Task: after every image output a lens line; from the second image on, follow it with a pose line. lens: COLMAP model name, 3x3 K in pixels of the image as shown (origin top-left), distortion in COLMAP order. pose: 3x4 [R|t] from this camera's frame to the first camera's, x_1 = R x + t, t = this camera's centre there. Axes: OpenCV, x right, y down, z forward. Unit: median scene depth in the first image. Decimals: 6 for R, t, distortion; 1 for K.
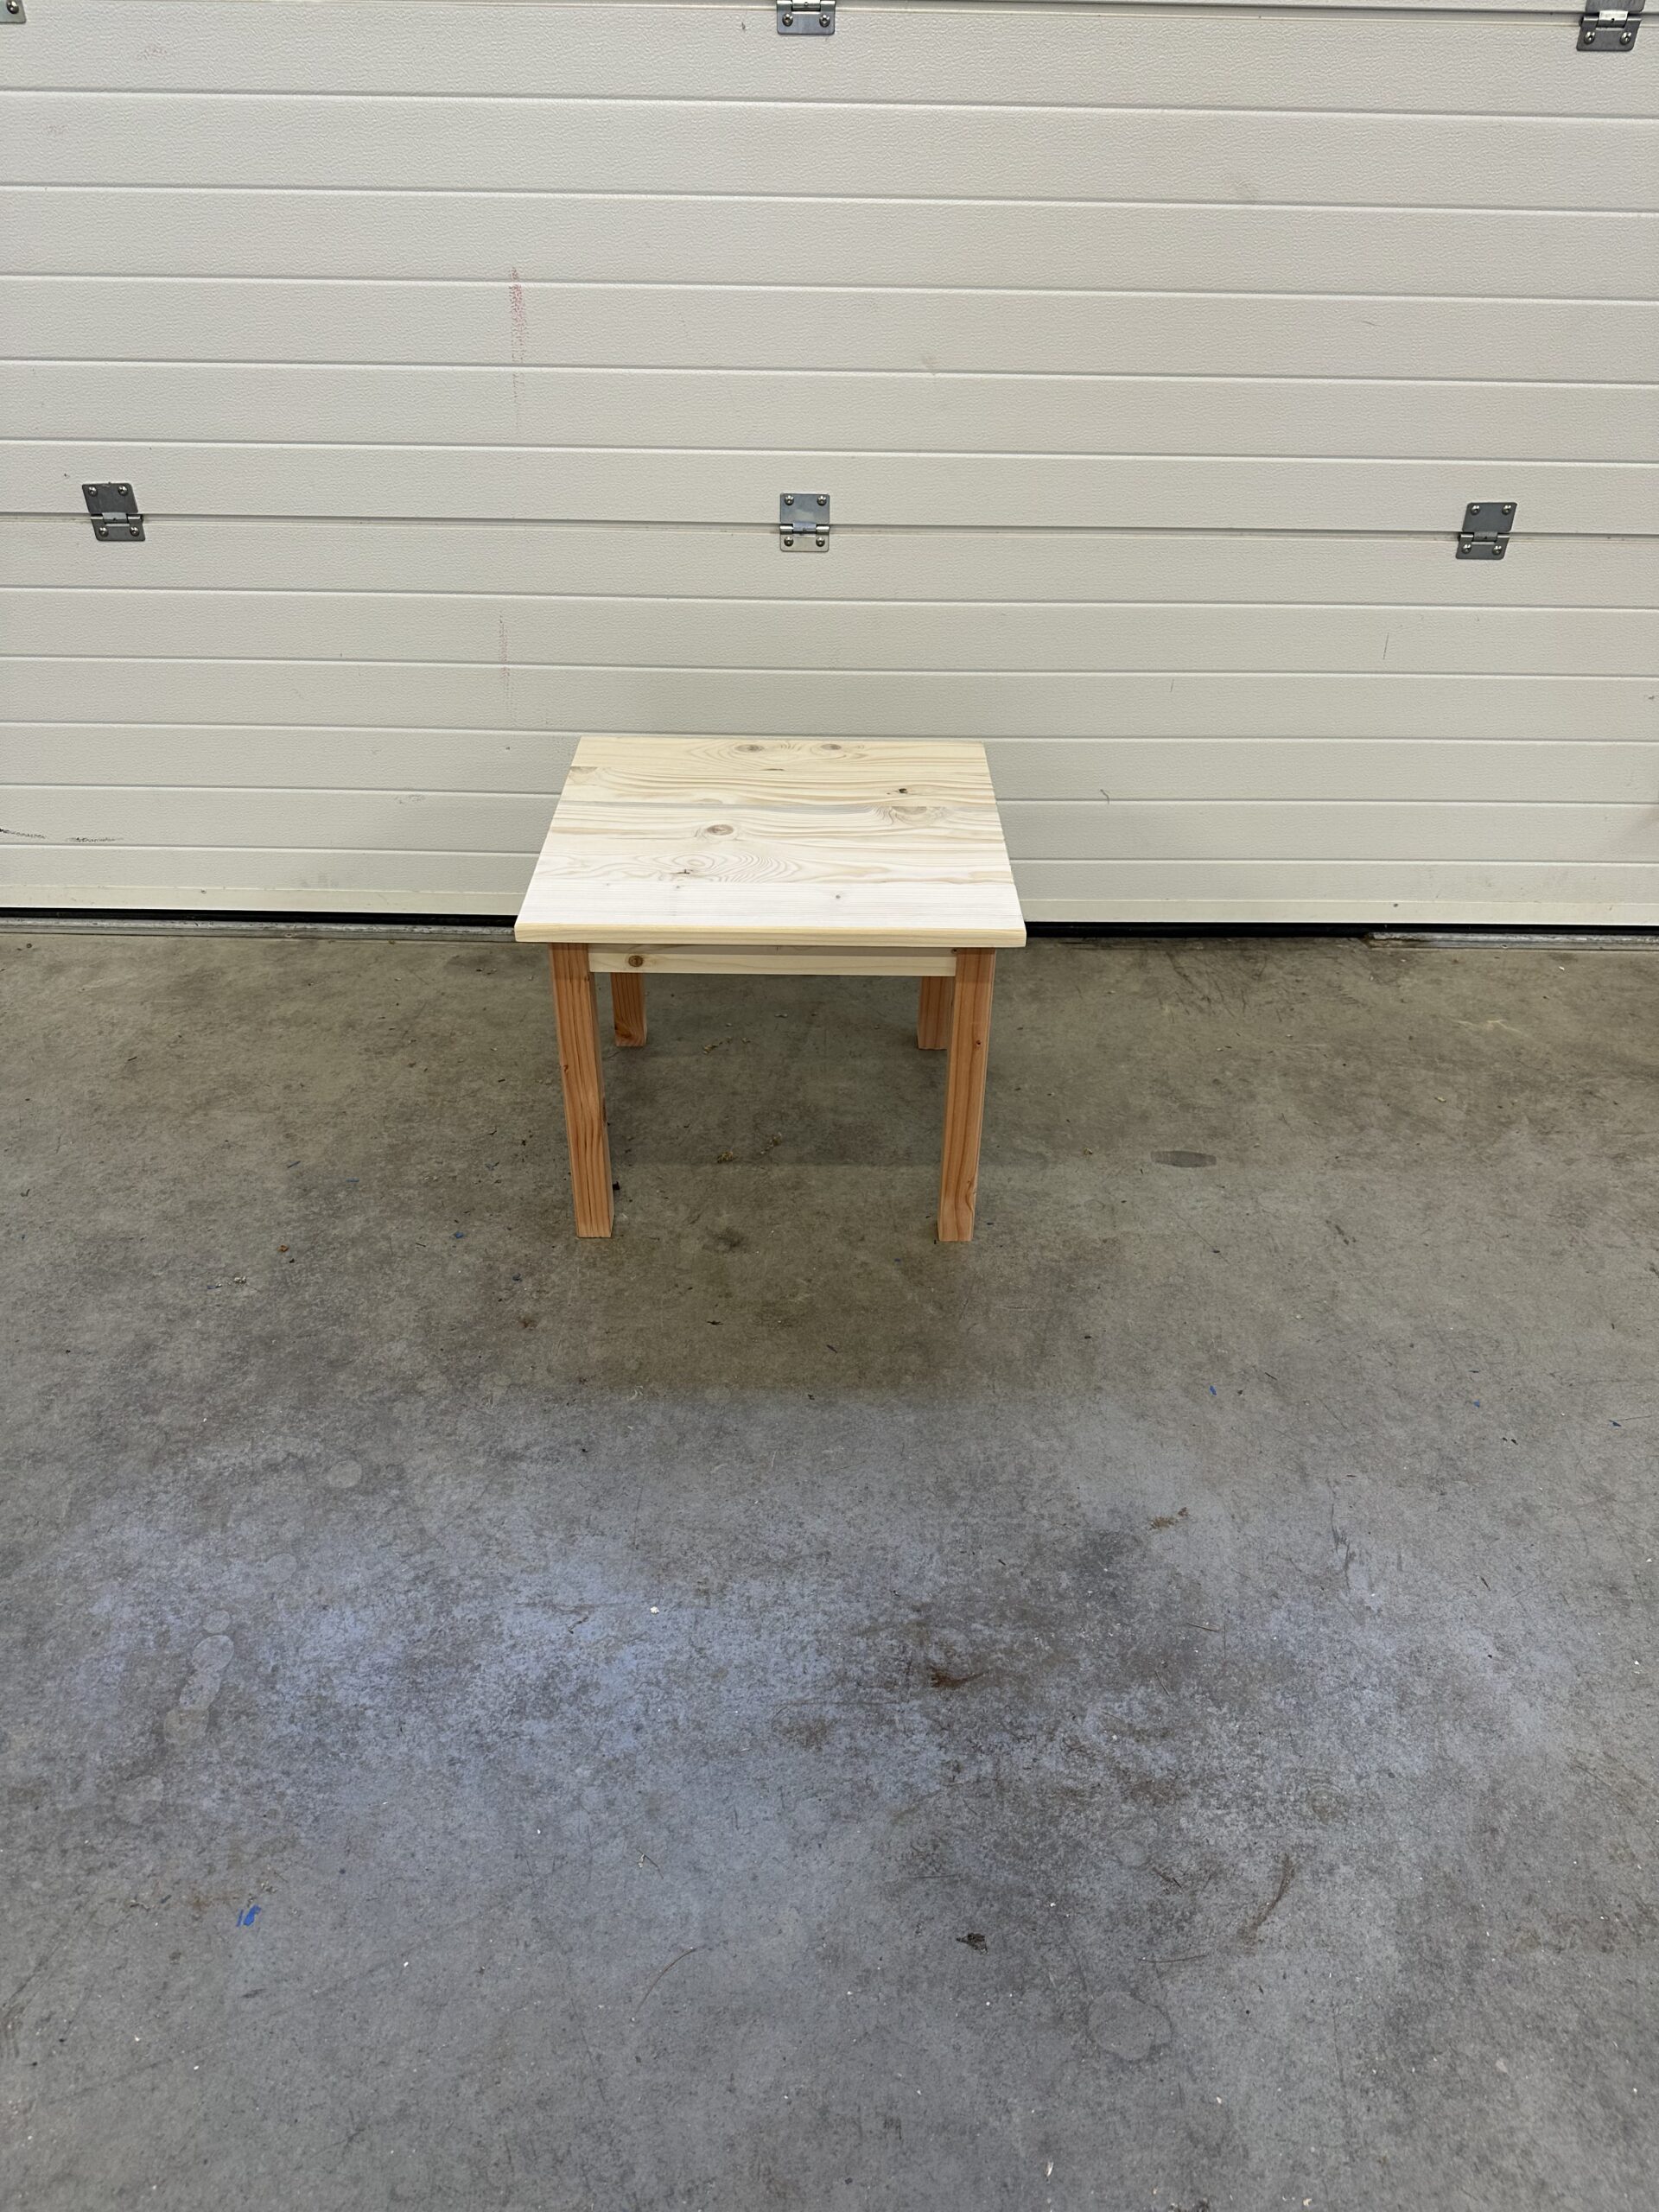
lens RADIAL K [[1577.8, 0, 831.7], [0, 1577.8, 1118.2], [0, 0, 1]] dist [0.013120, -0.029820]
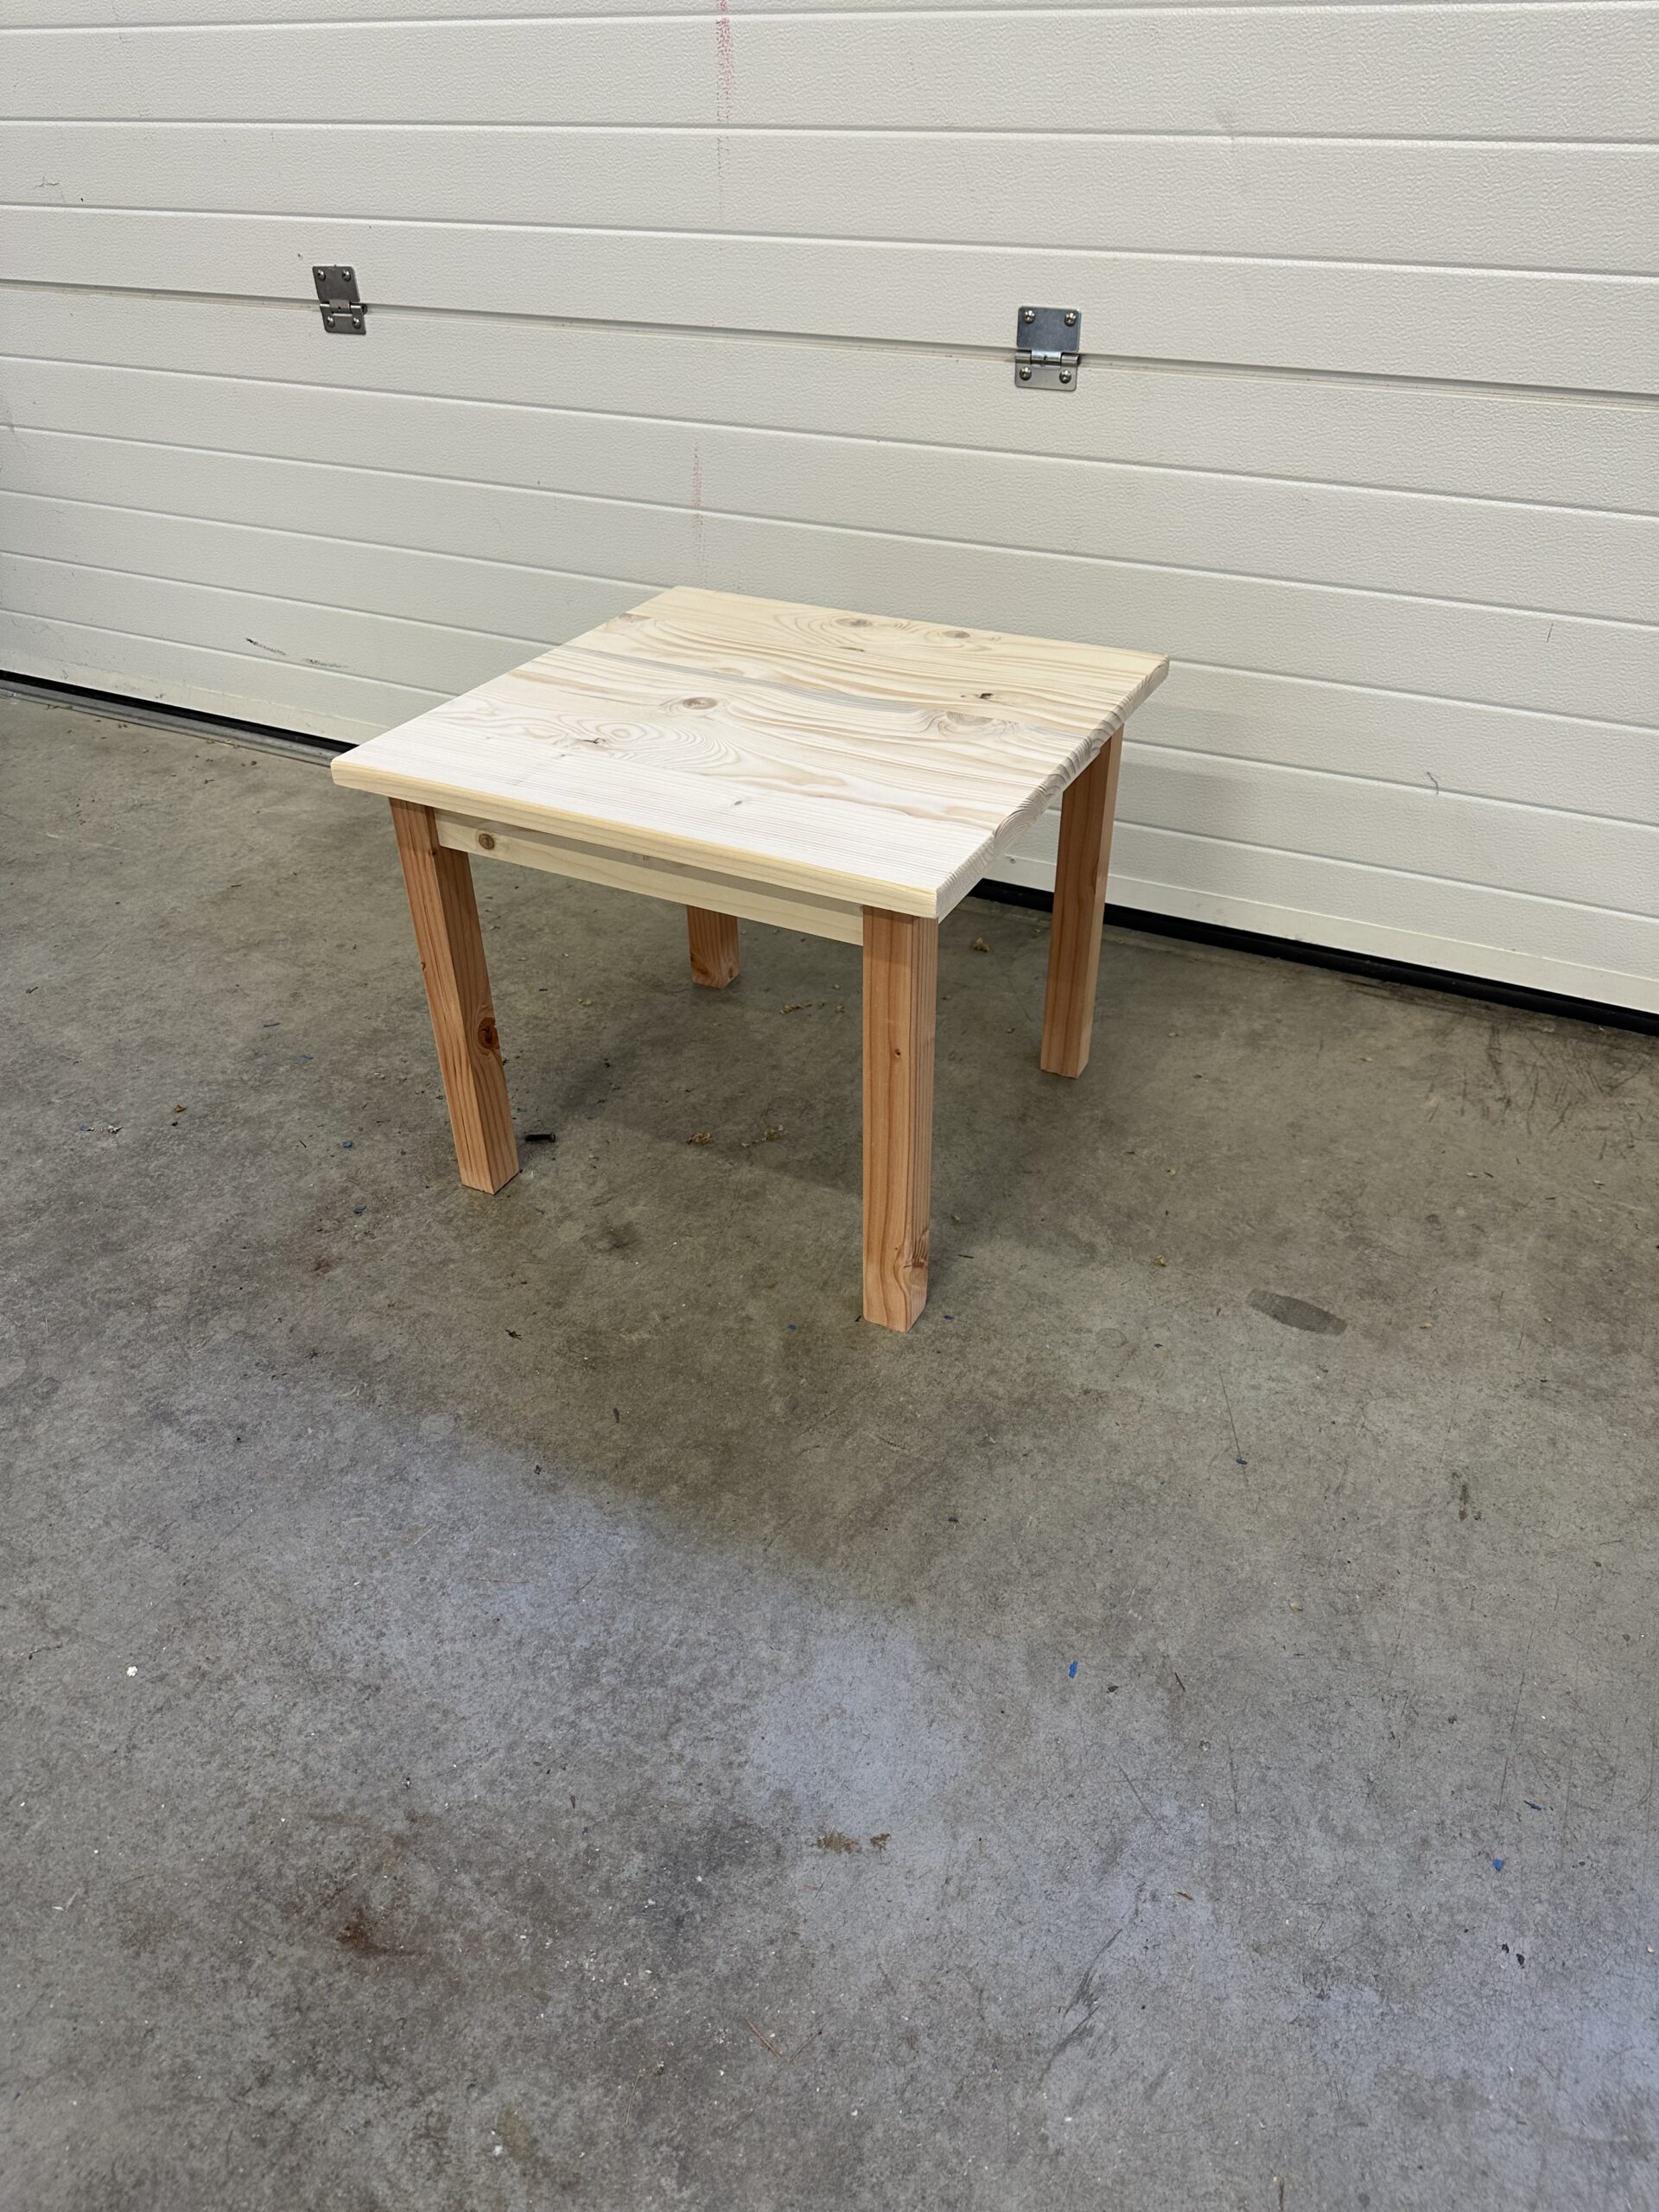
lens RADIAL K [[1577.8, 0, 827.0], [0, 1577.8, 1114.7], [0, 0, 1]] dist [0.013120, -0.029820]
pose [[0.887325, 0.240851, -0.393251, 0.336136], [-0.239236, 0.969462, 0.053949, -0.050422], [0.394235, 0.046209, 0.917847, 0.355780]]
